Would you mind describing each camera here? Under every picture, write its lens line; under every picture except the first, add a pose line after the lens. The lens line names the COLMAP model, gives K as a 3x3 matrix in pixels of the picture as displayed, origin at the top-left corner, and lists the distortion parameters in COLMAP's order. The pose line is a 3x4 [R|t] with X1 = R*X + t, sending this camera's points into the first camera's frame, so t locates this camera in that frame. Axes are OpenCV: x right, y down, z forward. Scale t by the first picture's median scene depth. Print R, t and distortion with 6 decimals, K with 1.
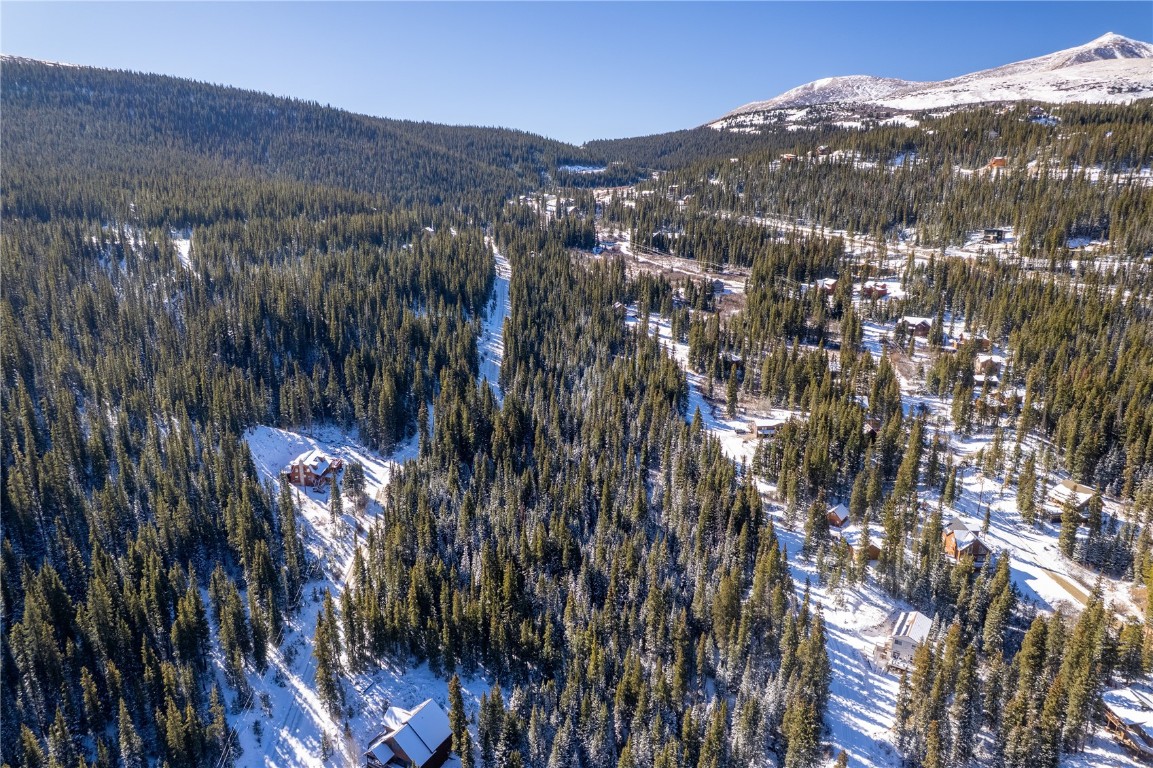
lens RADIAL K [[746.1, 0, 576.5], [0, 746.1, 384.0], [0, 0, 1]] dist [-0.082888, 0.081016]
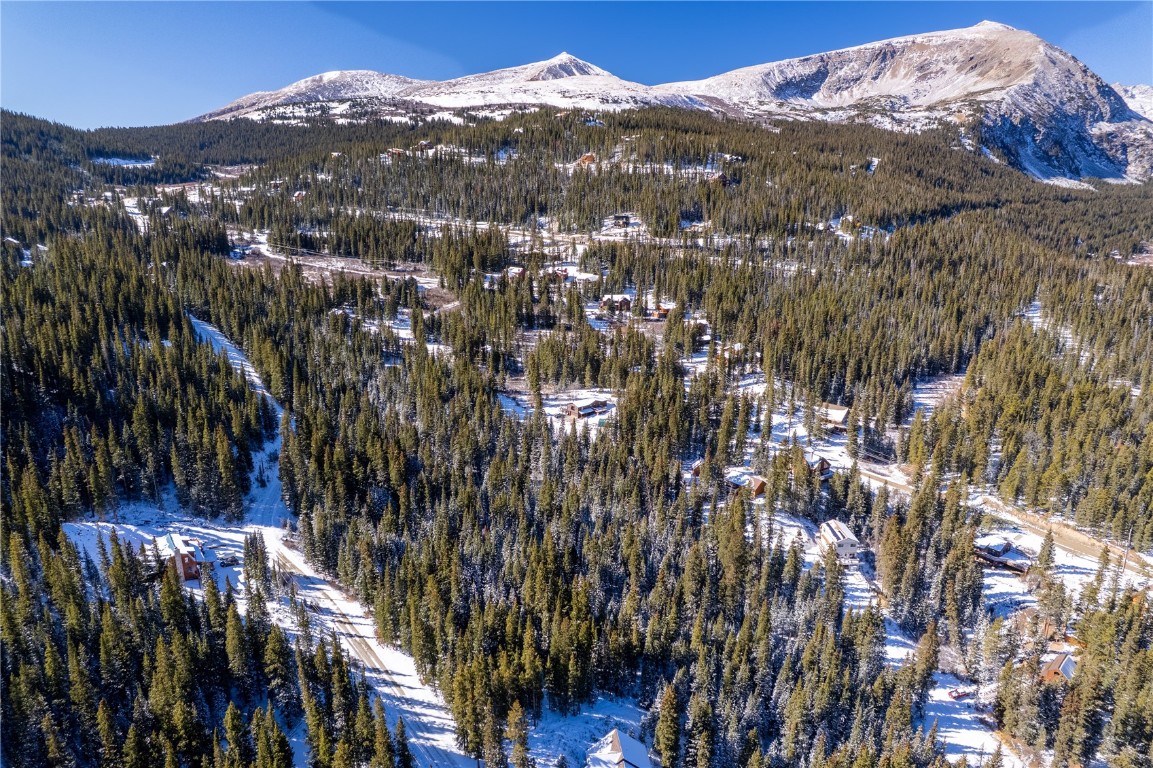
lens RADIAL K [[746.1, 0, 576.5], [0, 746.1, 384.0], [0, 0, 1]] dist [-0.082888, 0.081016]
pose [[0.812521, -0.154023, 0.562216, -0.200440], [0.149120, 0.987290, 0.054965, -0.020239], [-0.563536, 0.039177, 0.825162, 0.064731]]
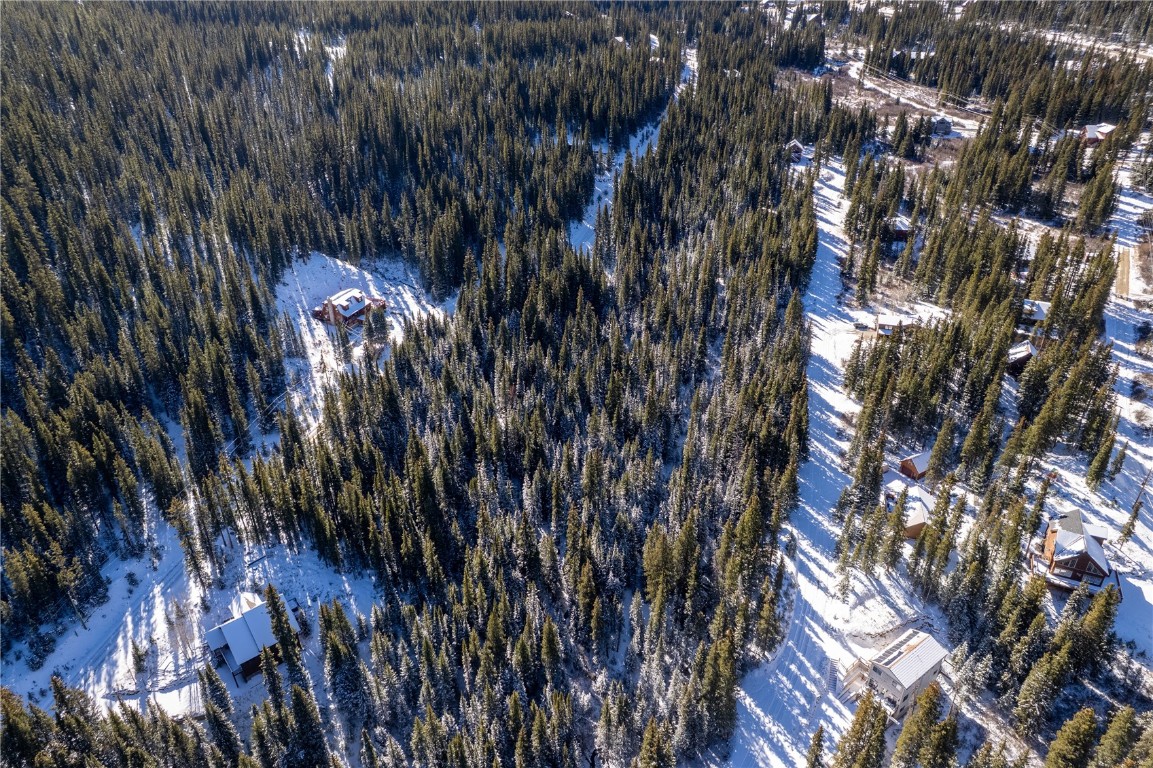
lens RADIAL K [[746.1, 0, 576.5], [0, 746.1, 384.0], [0, 0, 1]] dist [-0.082888, 0.081016]
pose [[0.934130, 0.165674, -0.316155, 0.114181], [-0.087169, 0.964820, 0.248040, -0.025888], [0.346127, -0.204143, 0.915708, 0.095372]]
